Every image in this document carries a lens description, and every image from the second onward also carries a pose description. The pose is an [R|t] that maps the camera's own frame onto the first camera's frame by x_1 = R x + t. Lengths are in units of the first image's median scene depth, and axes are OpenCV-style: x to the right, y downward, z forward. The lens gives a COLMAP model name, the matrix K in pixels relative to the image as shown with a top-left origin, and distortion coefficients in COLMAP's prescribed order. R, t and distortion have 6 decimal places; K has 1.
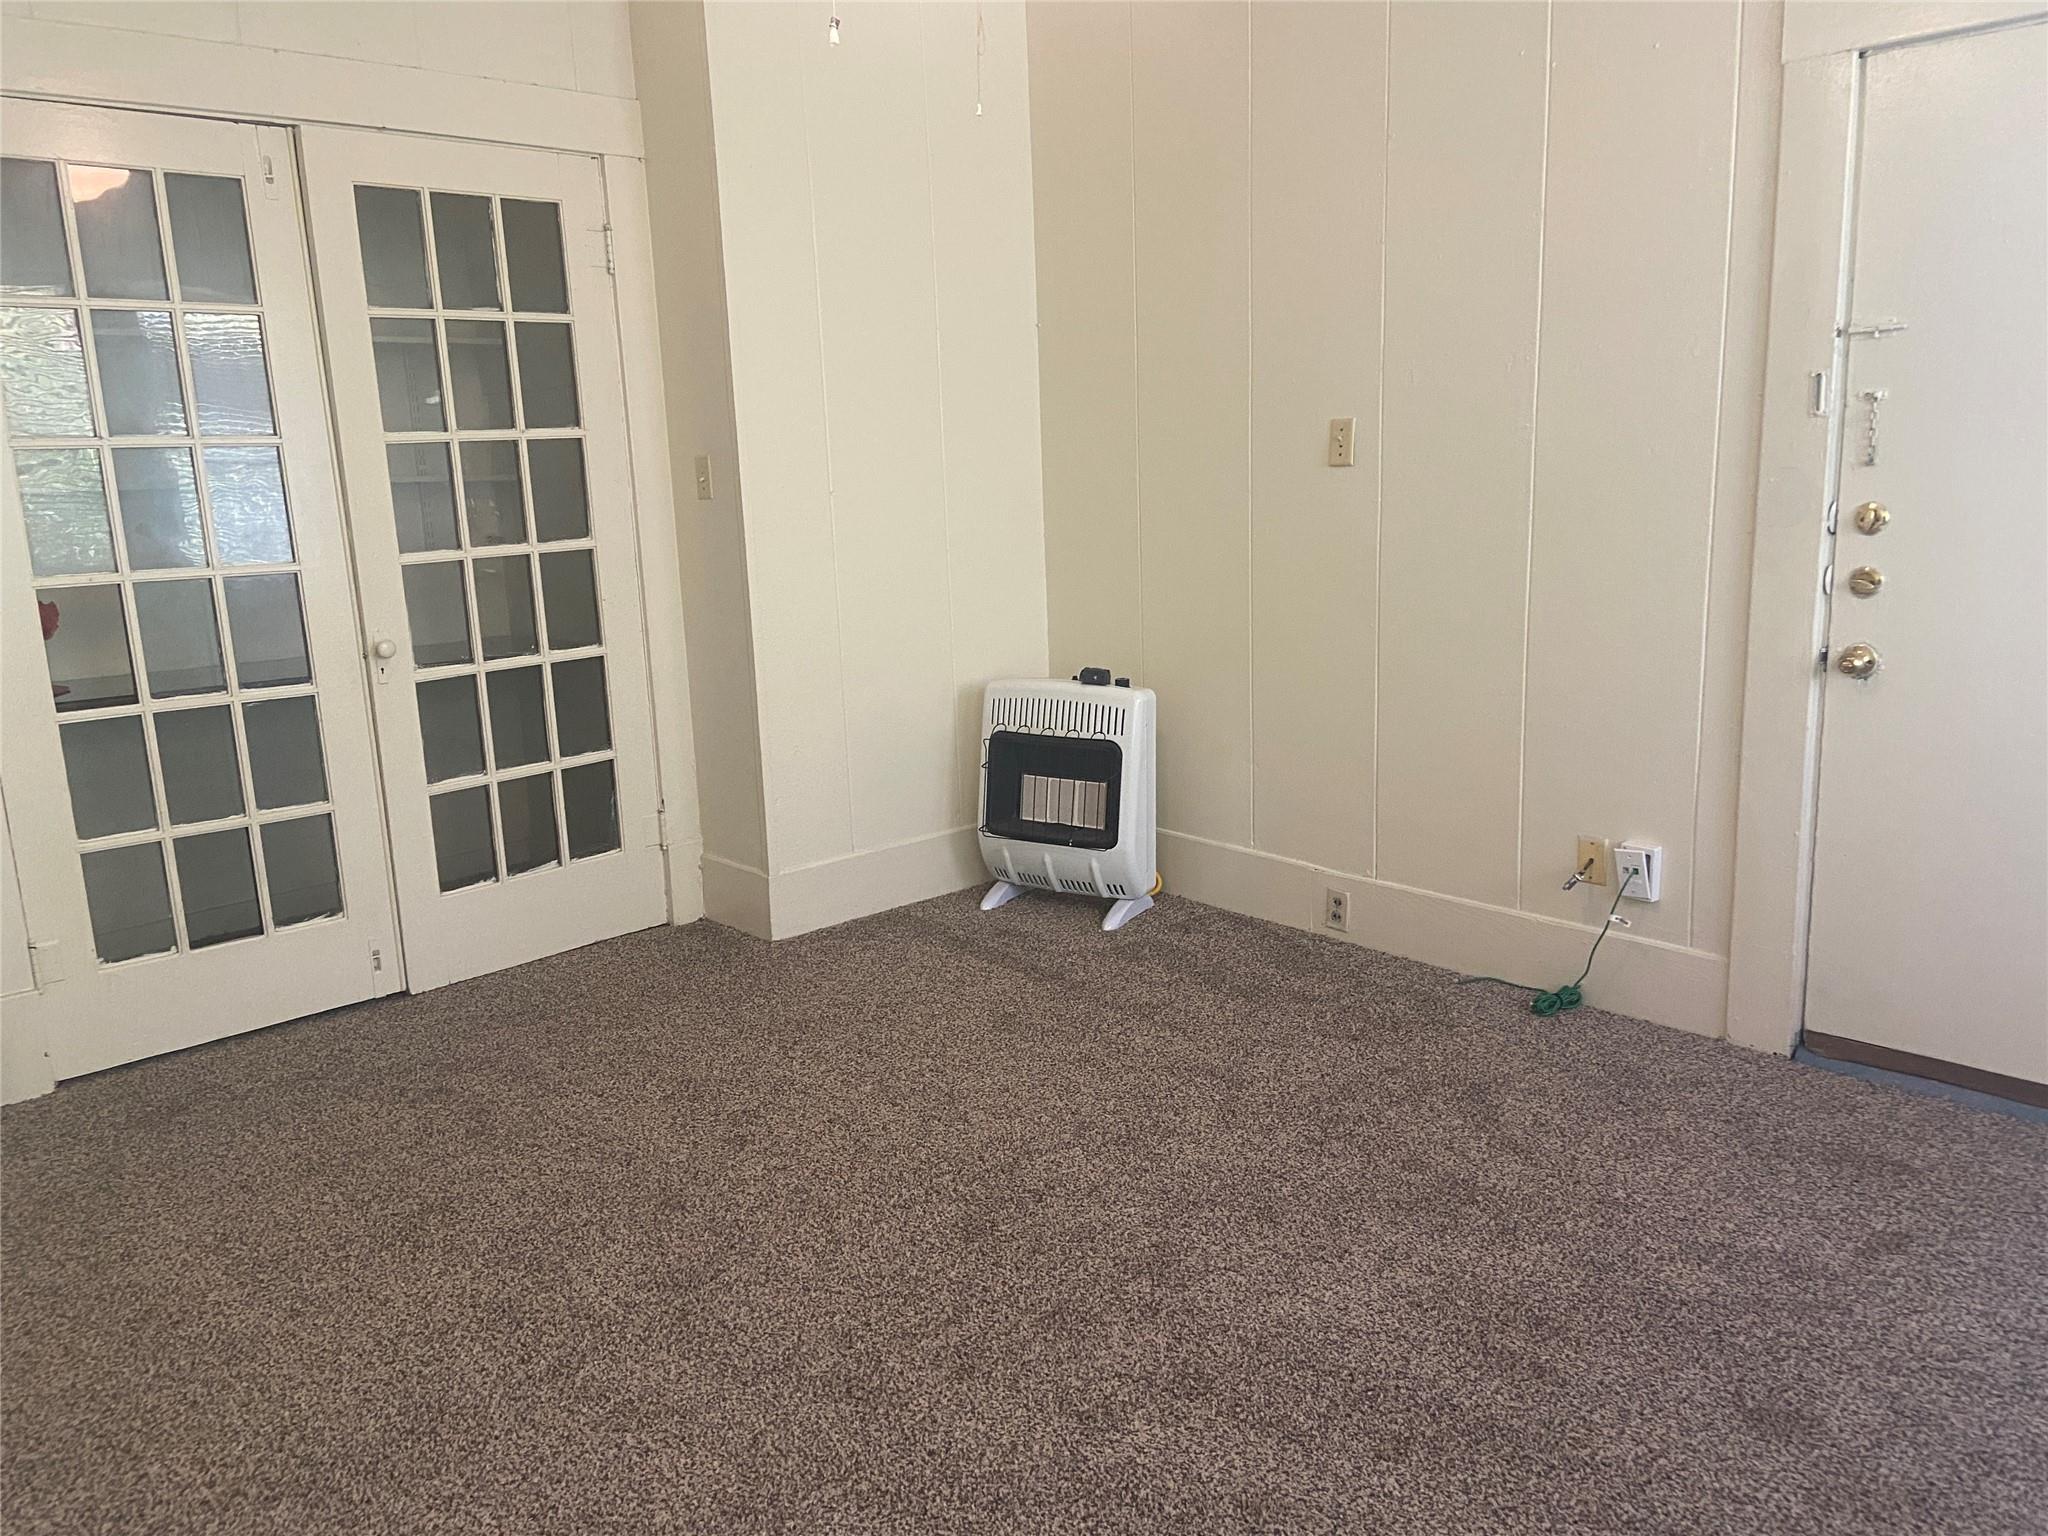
lens RADIAL K [[1531.5, 0, 1015.2], [0, 1531.5, 772.3], [0, 0, 1]] dist [0.093178, -0.114460]
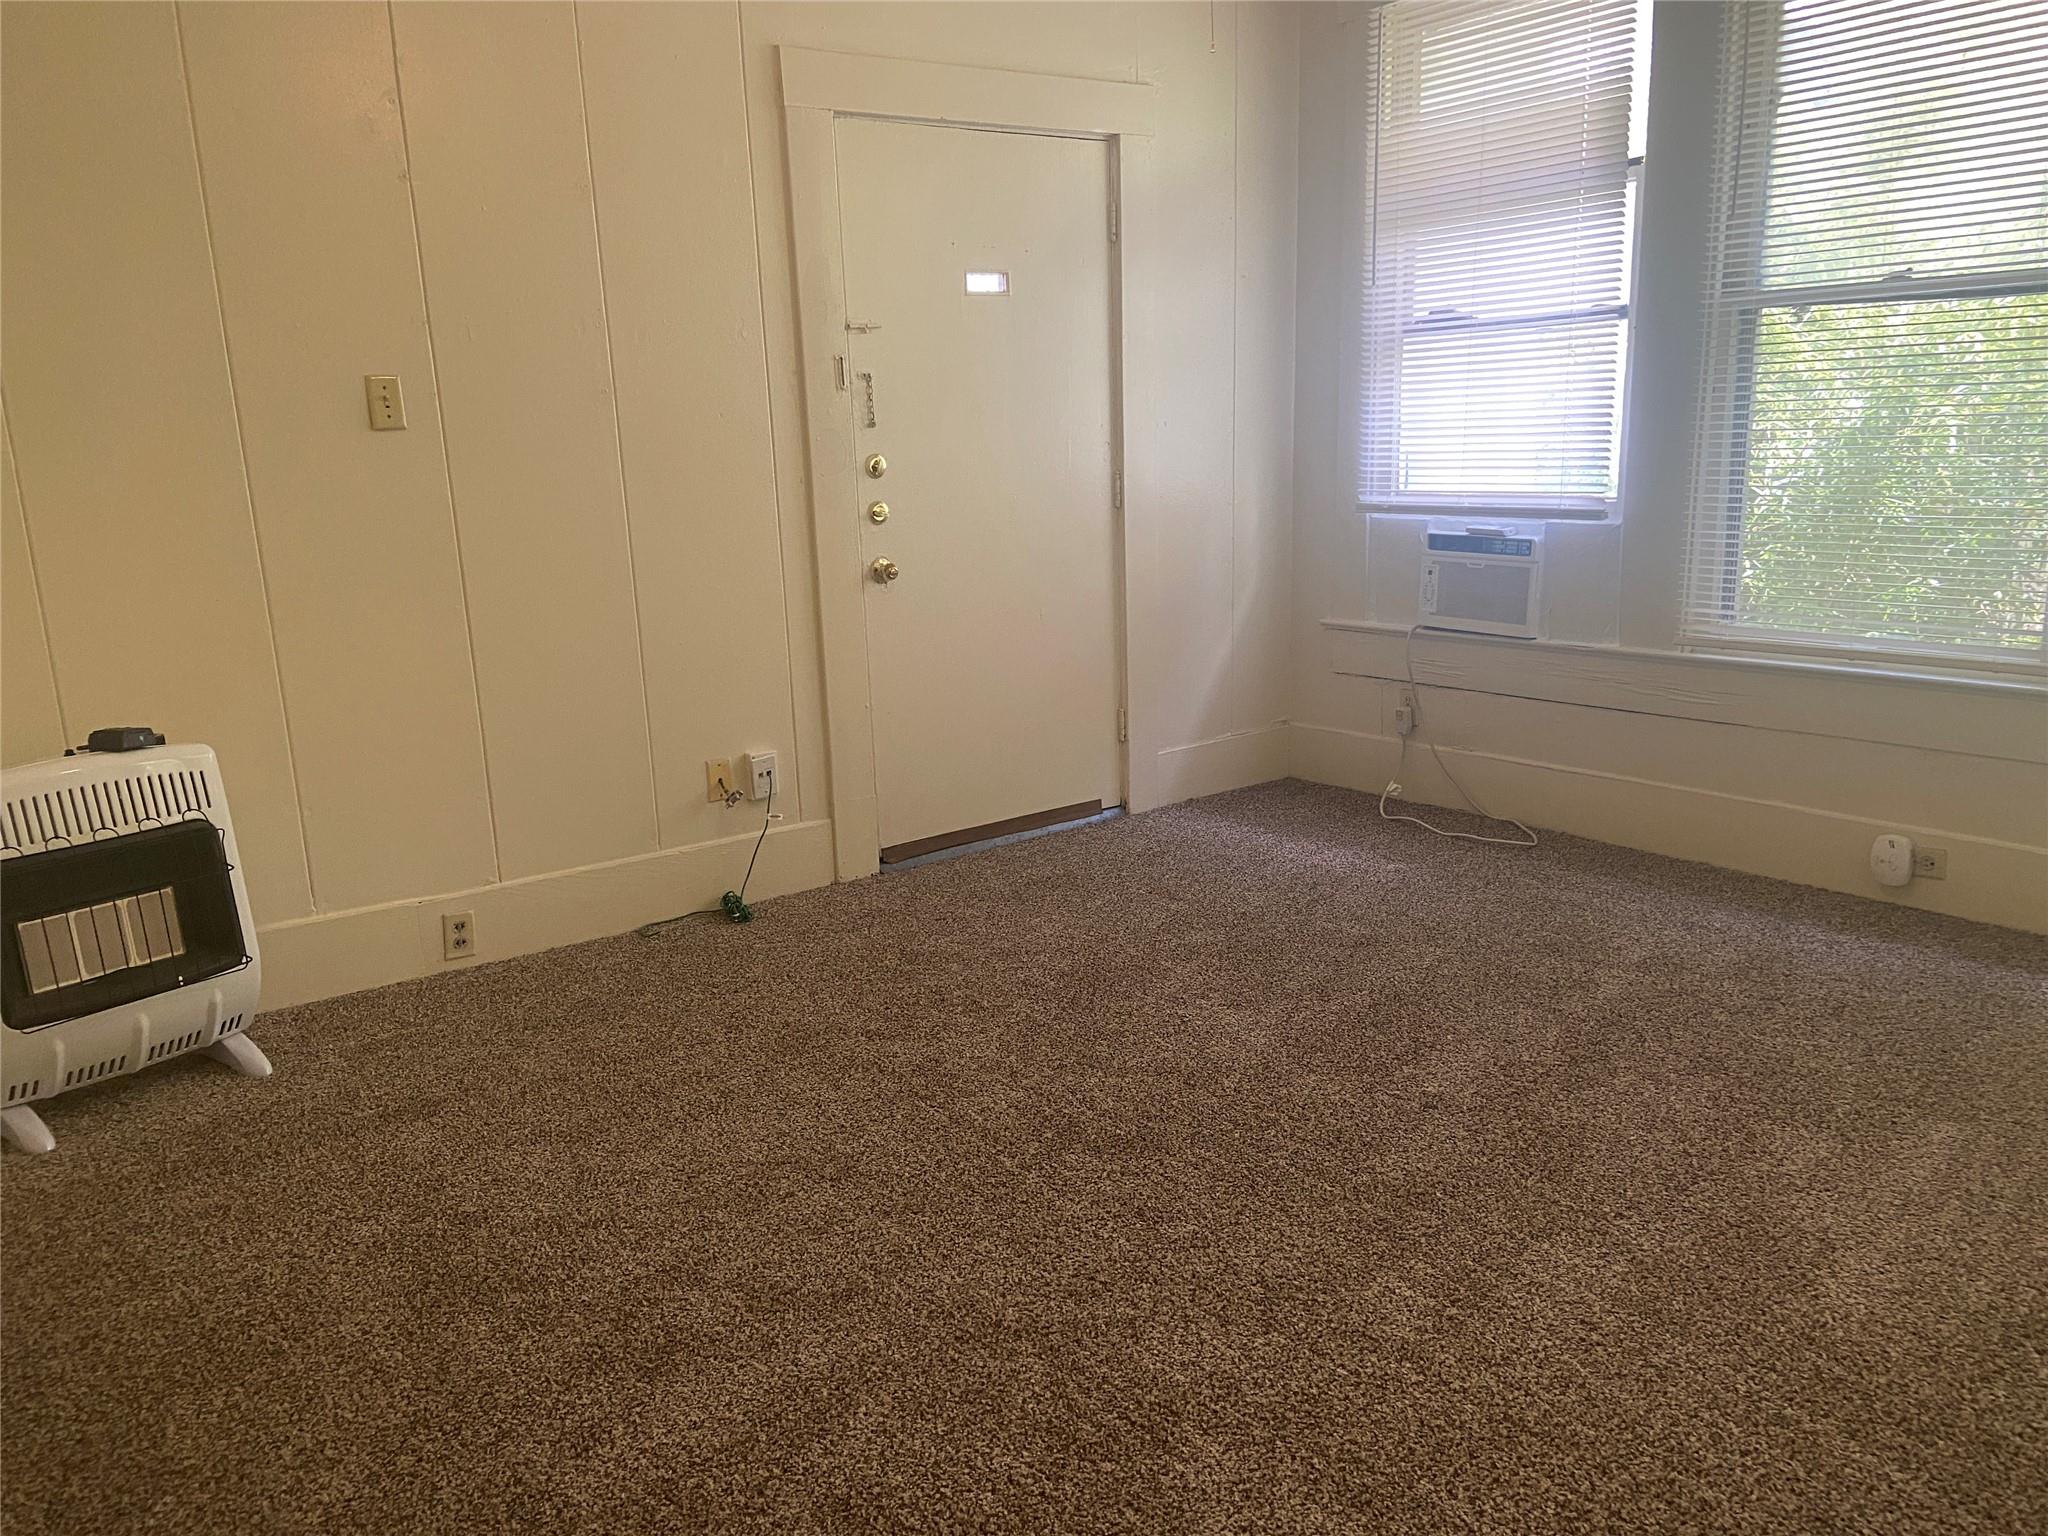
lens RADIAL K [[1531.5, 0, 1015.2], [0, 1531.5, 772.3], [0, 0, 1]] dist [0.093178, -0.114460]
pose [[0.102377, -0.199120, 0.974613, -0.582394], [0.229250, 0.958110, 0.171667, -0.076533], [-0.967969, 0.205856, 0.143737, 0.523752]]
